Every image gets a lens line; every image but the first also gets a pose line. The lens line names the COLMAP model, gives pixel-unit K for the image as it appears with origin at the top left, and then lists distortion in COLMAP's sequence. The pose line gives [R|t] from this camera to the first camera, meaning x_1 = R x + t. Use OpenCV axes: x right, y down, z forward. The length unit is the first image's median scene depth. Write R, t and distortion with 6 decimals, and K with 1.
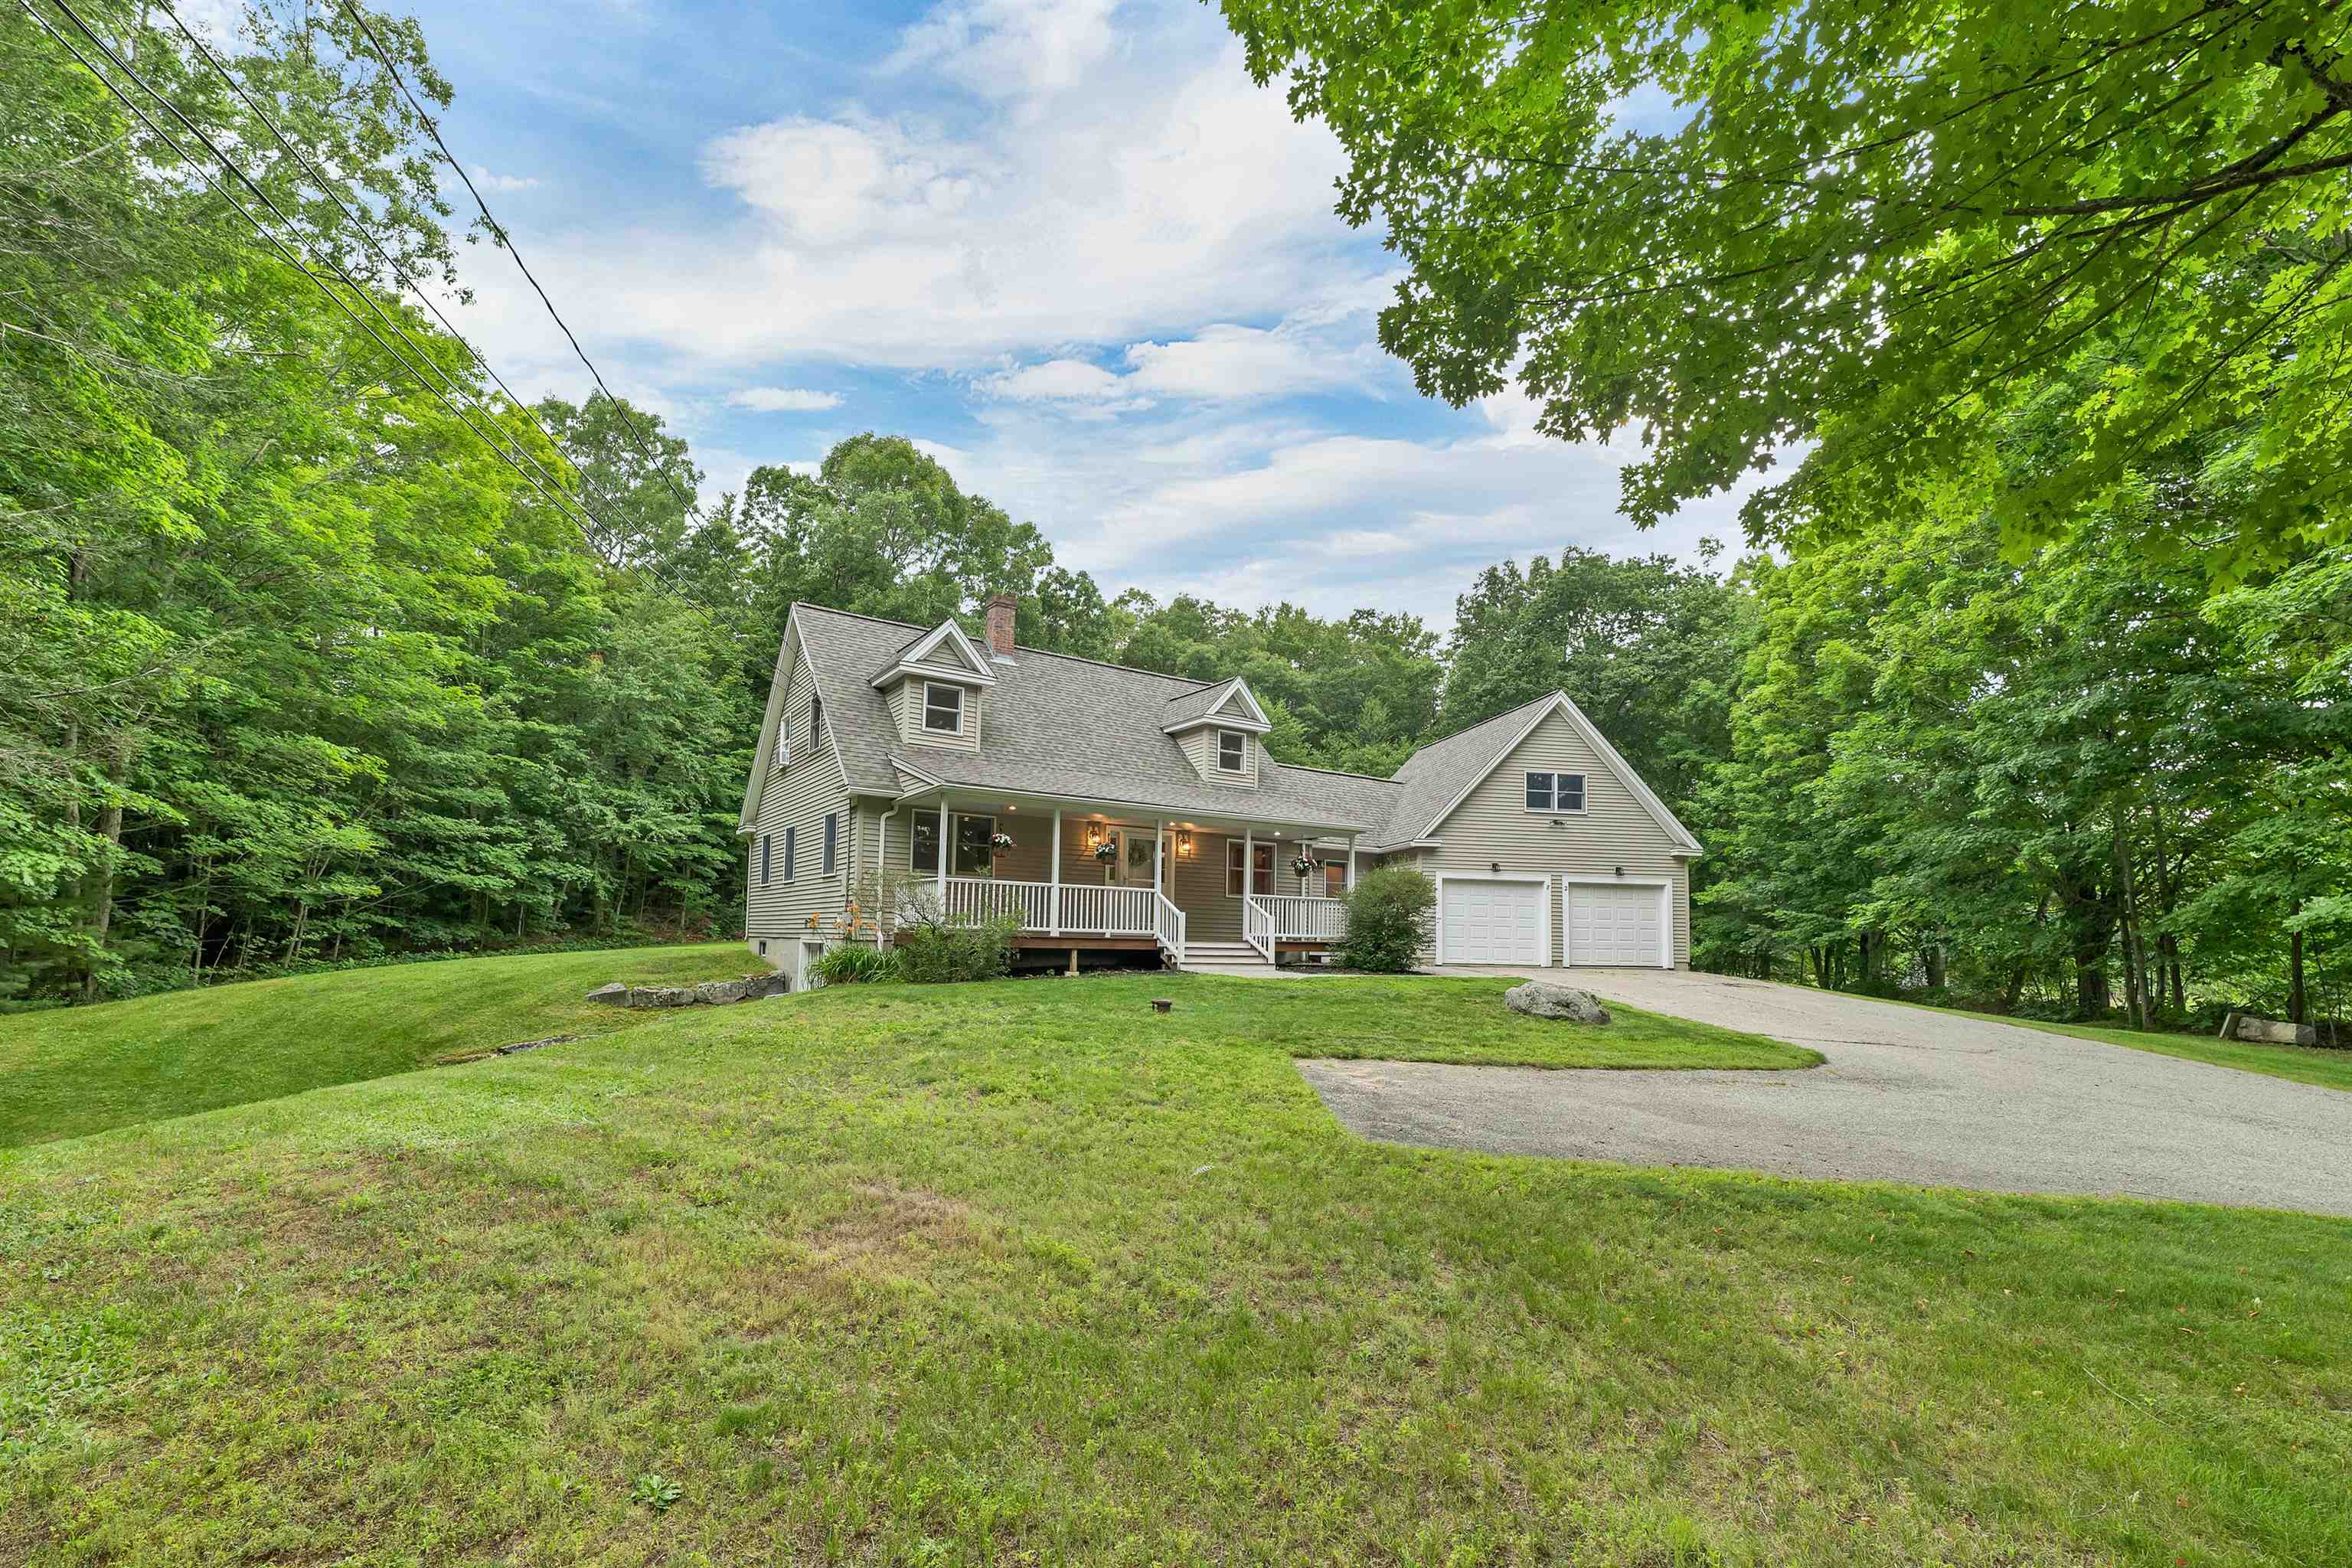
lens RADIAL K [[1014.0, 0, 1178.3], [0, 1014.0, 870.1], [0, 0, 1]] dist [-0.000042, -0.000044]
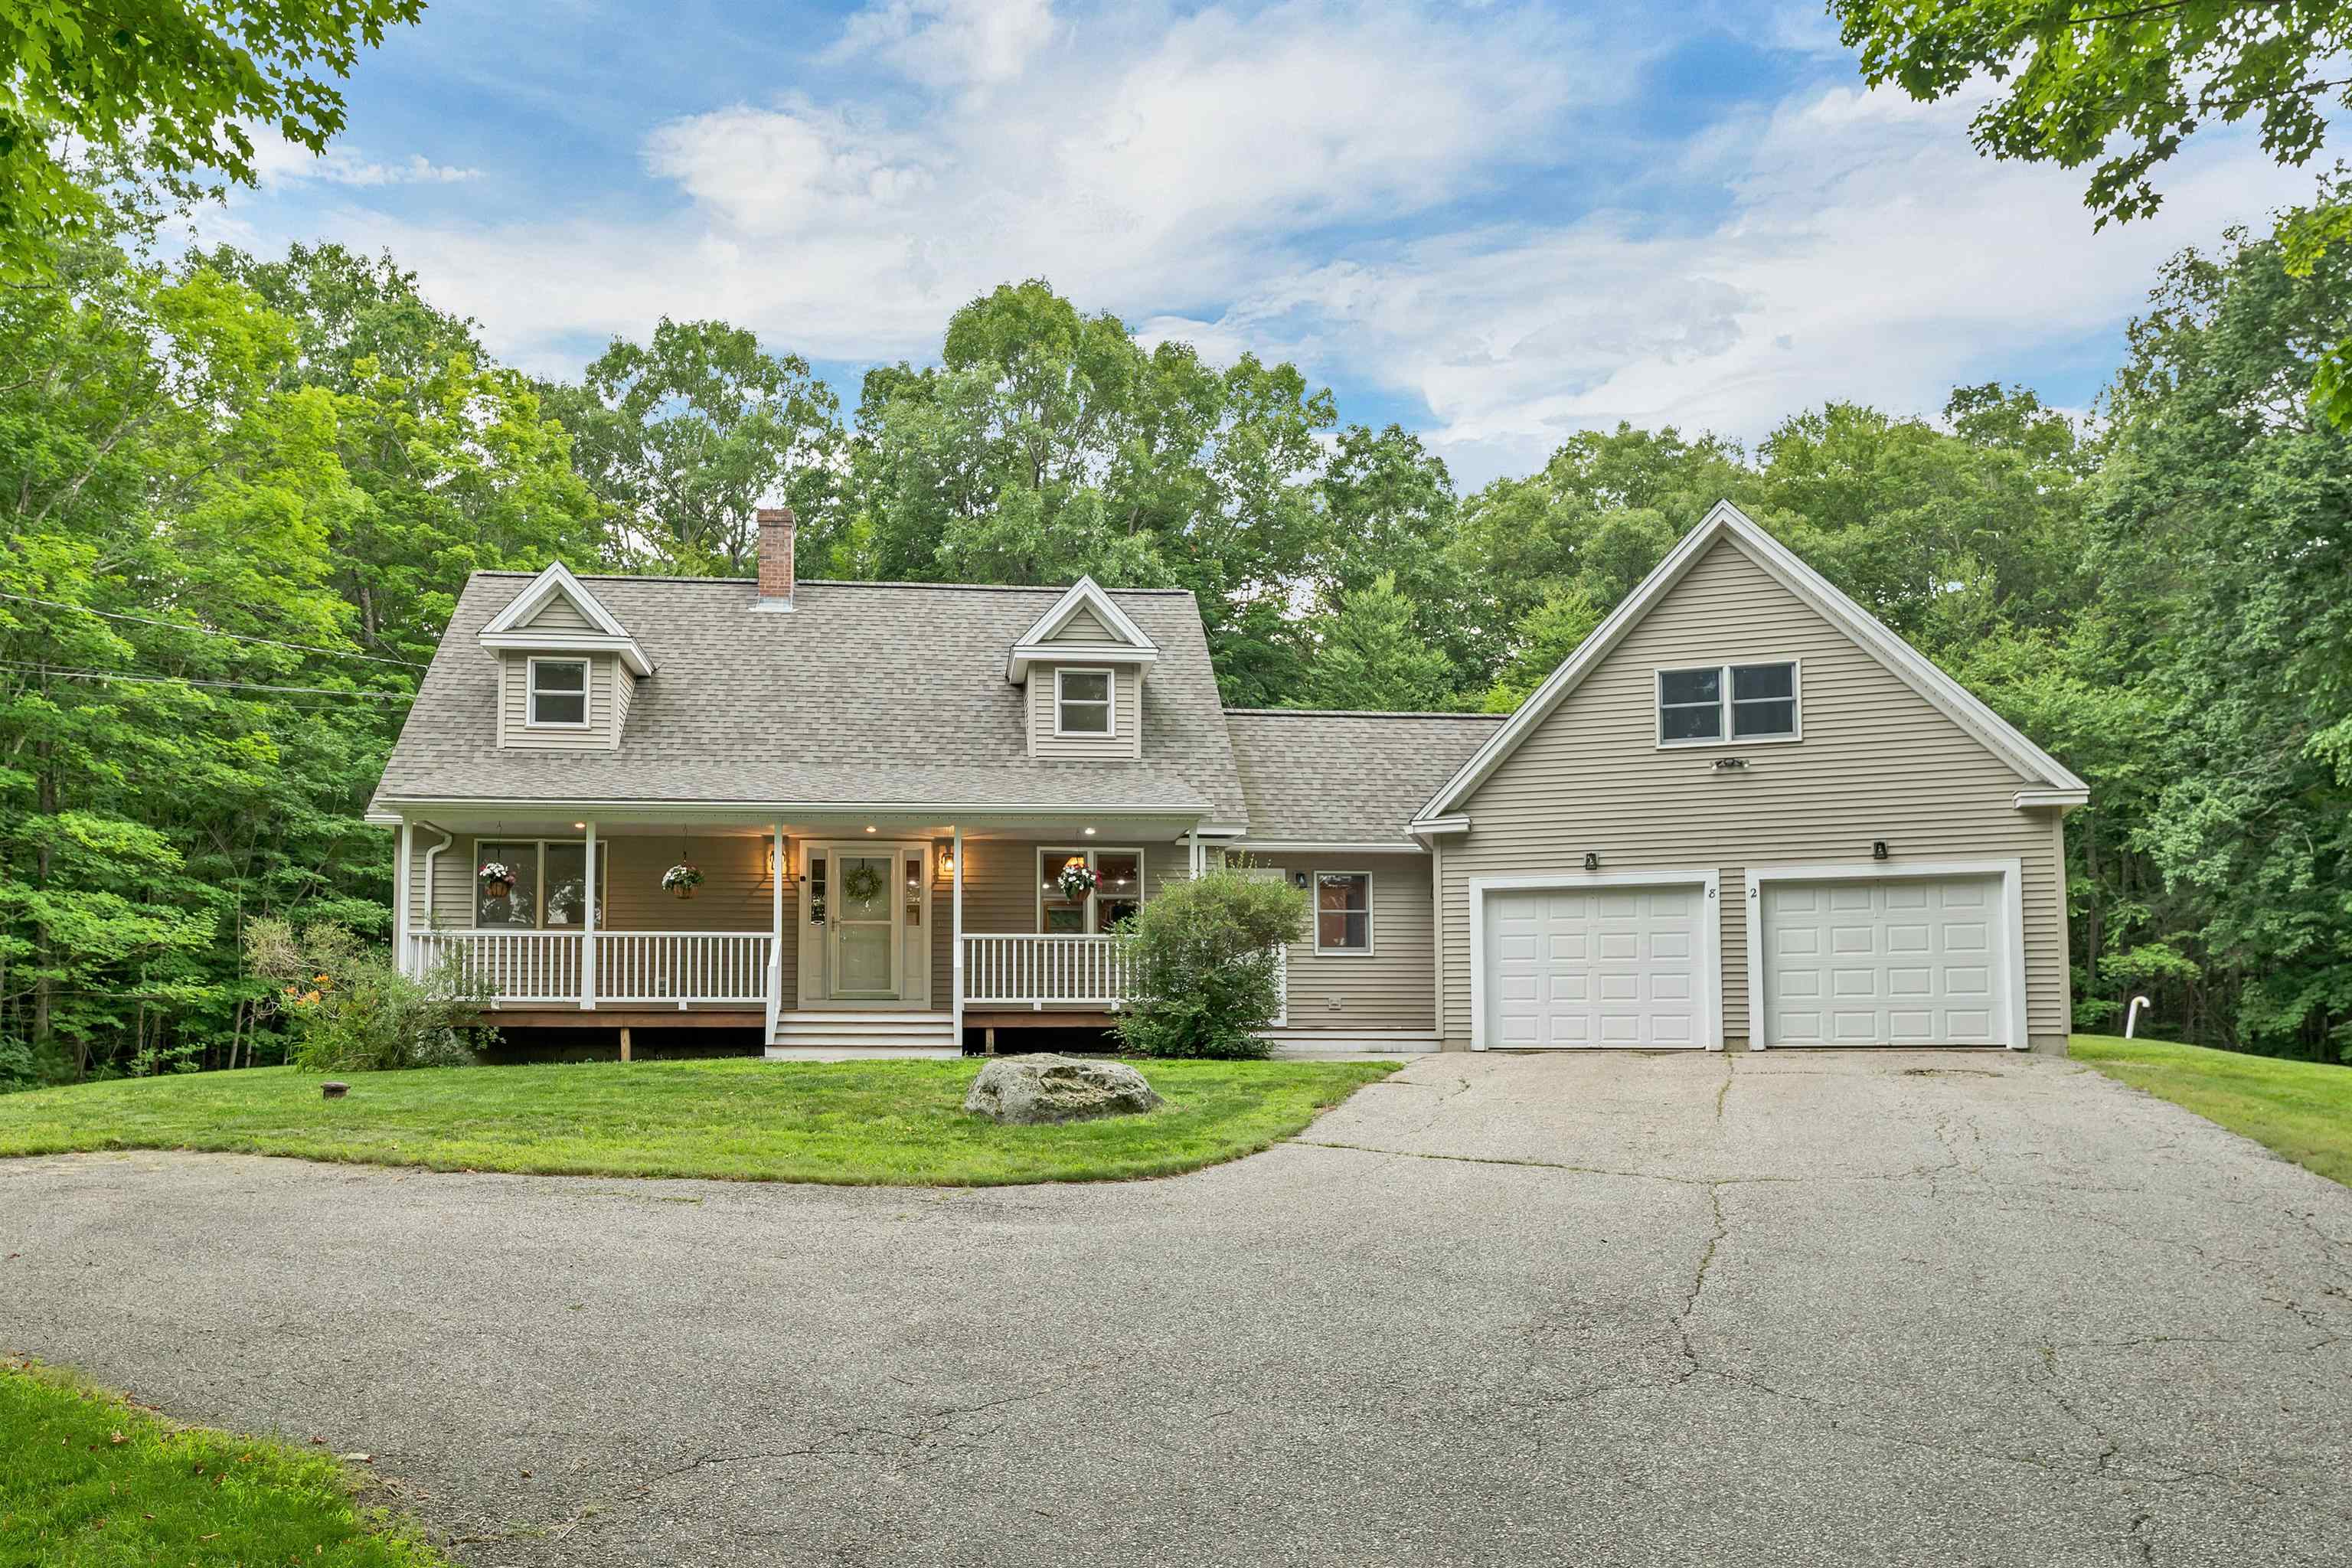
lens RADIAL K [[1686.8, 0, 1137.7], [0, 1686.8, 965.1], [0, 0, 1]] dist [0.001133, -0.000662]
pose [[0.880823, -0.047823, -0.471023, 0.517668], [0.051718, 0.998651, -0.004679, 0.042579], [0.470612, -0.020239, 0.882108, 0.127767]]
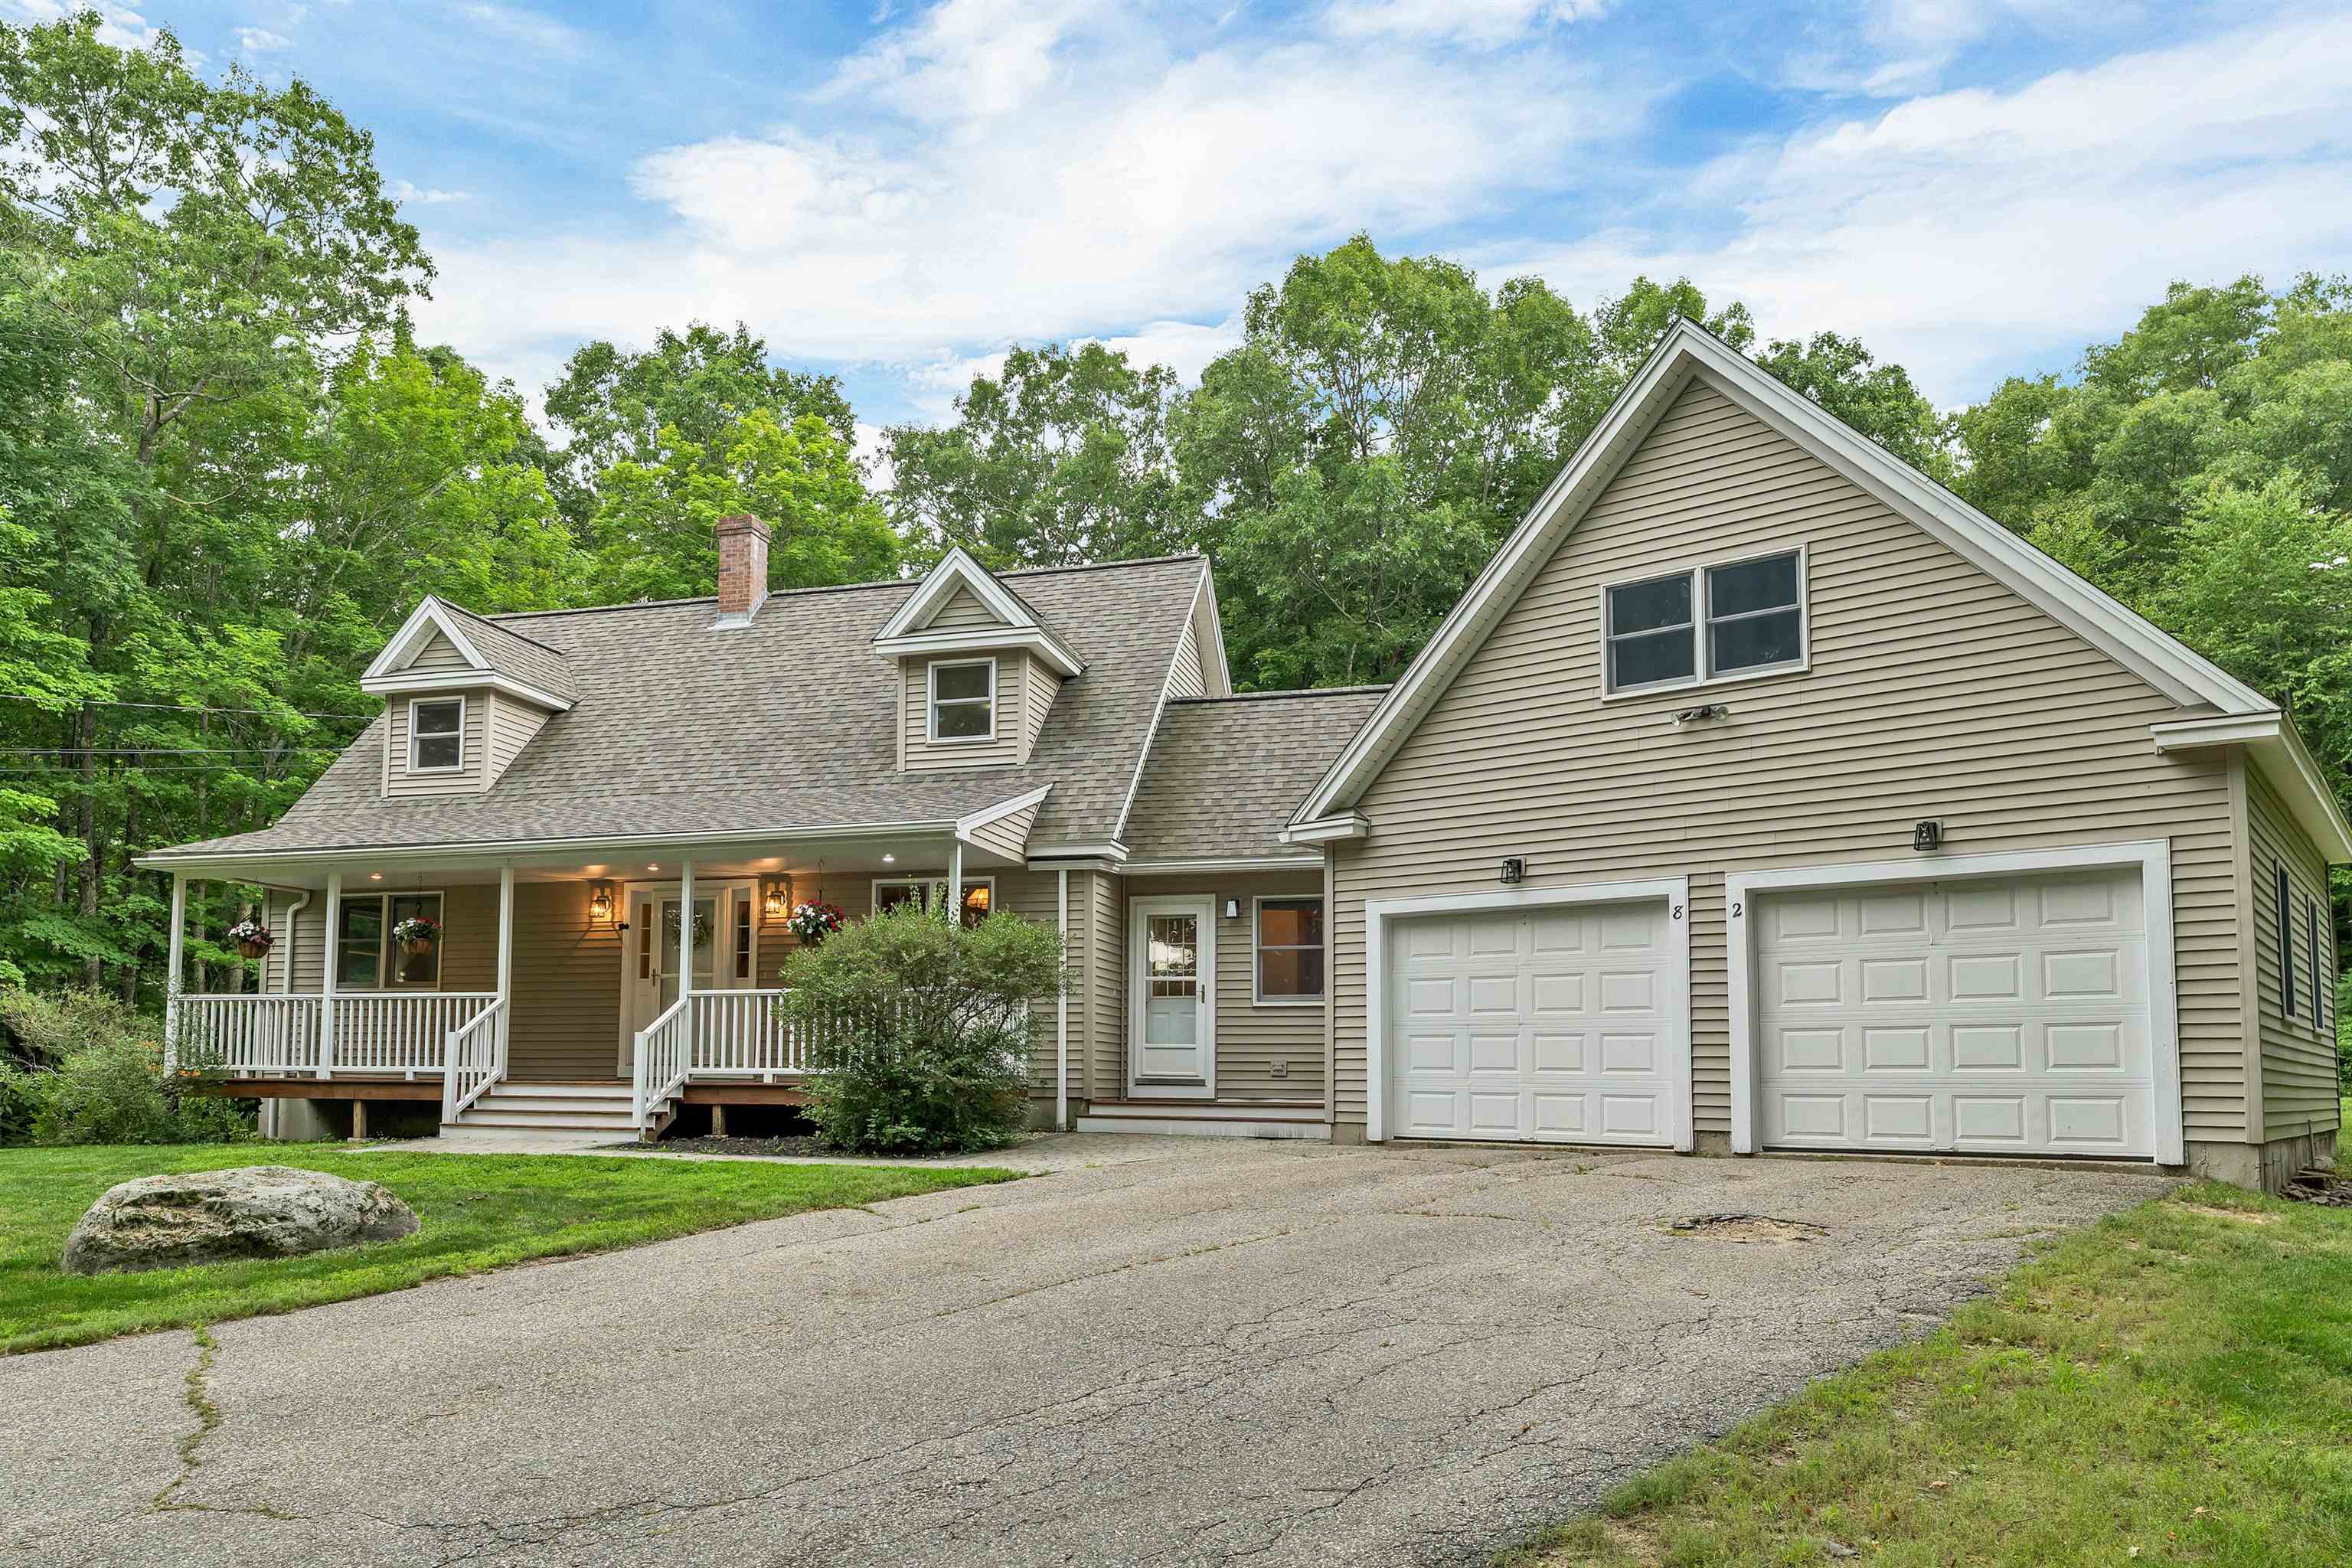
lens RADIAL K [[1686.8, 0, 1137.7], [0, 1686.8, 965.1], [0, 0, 1]] dist [0.001133, -0.000662]
pose [[0.624102, -0.069362, -0.778258, 0.698925], [0.058096, 0.997414, -0.042305, 0.048264], [0.779180, -0.018811, 0.626518, 0.525374]]
